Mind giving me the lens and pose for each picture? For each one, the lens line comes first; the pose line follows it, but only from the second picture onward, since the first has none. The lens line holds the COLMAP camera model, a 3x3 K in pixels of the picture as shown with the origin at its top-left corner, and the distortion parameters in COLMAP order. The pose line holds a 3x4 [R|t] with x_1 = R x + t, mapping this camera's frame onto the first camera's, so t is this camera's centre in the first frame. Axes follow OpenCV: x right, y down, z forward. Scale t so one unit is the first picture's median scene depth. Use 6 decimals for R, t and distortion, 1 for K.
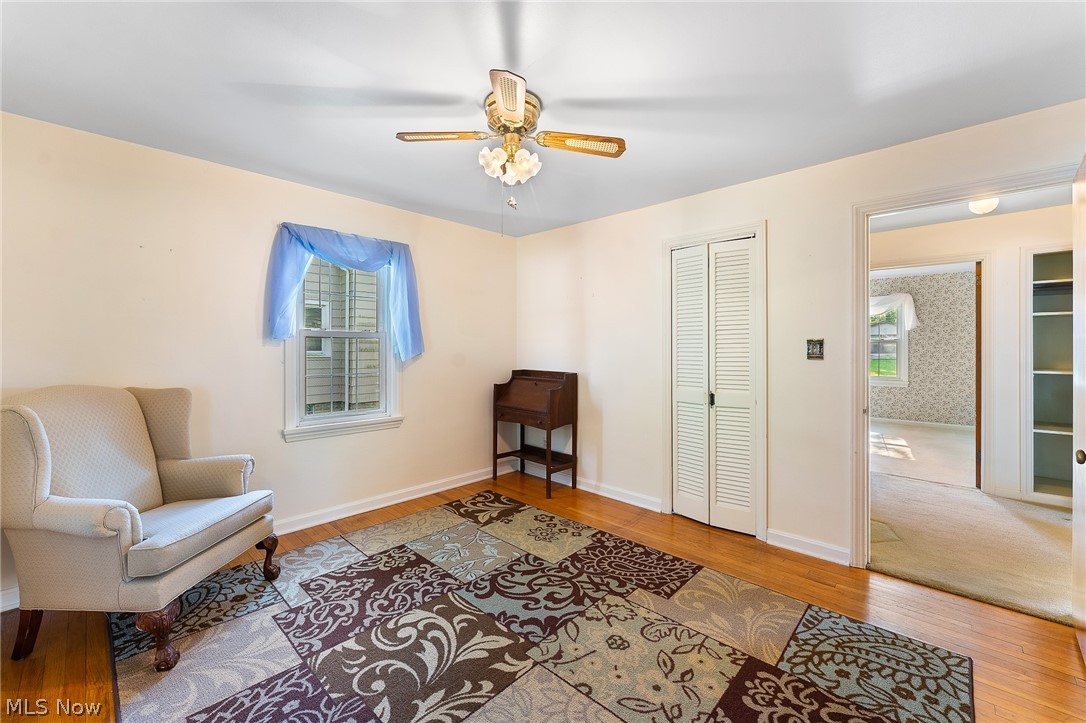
lens RADIAL K [[438.3, 0, 541.9], [0, 438.3, 352.2], [0, 0, 1]] dist [-0.001819, 0.000776]
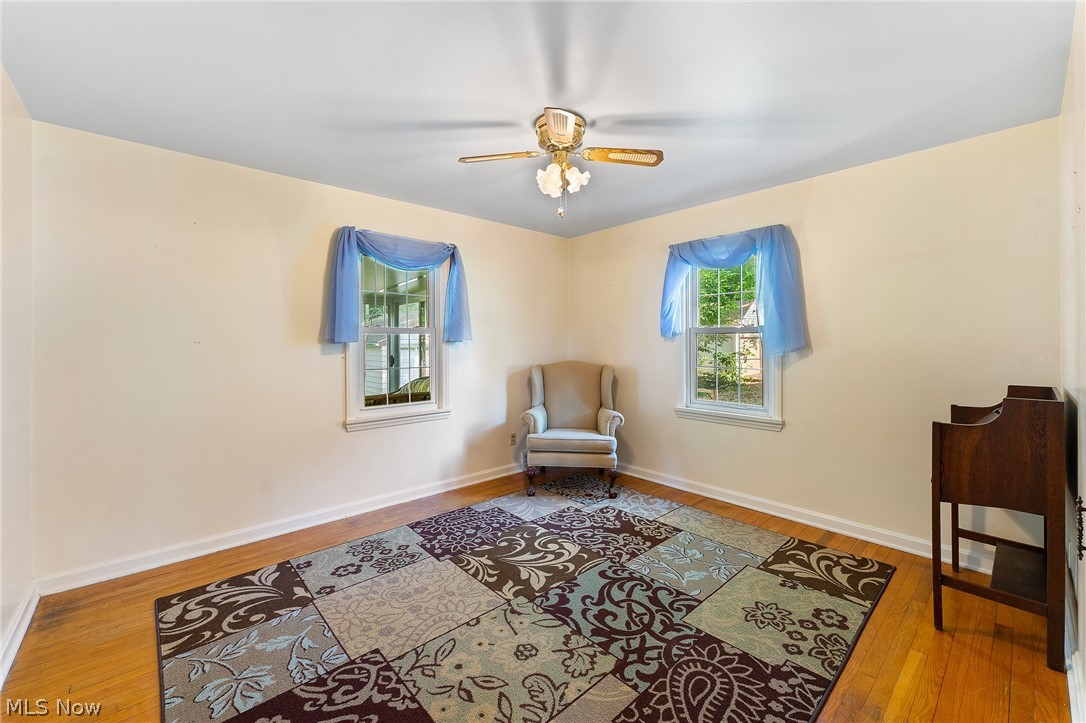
lens RADIAL K [[438.3, 0, 543.8], [0, 438.3, 339.3], [0, 0, 1]] dist [-0.001819, 0.000776]
pose [[-0.067810, -0.006880, -0.997675, 0.918355], [-0.010535, 0.999925, -0.006180, -0.008970], [0.997643, 0.010091, -0.067878, 0.895129]]
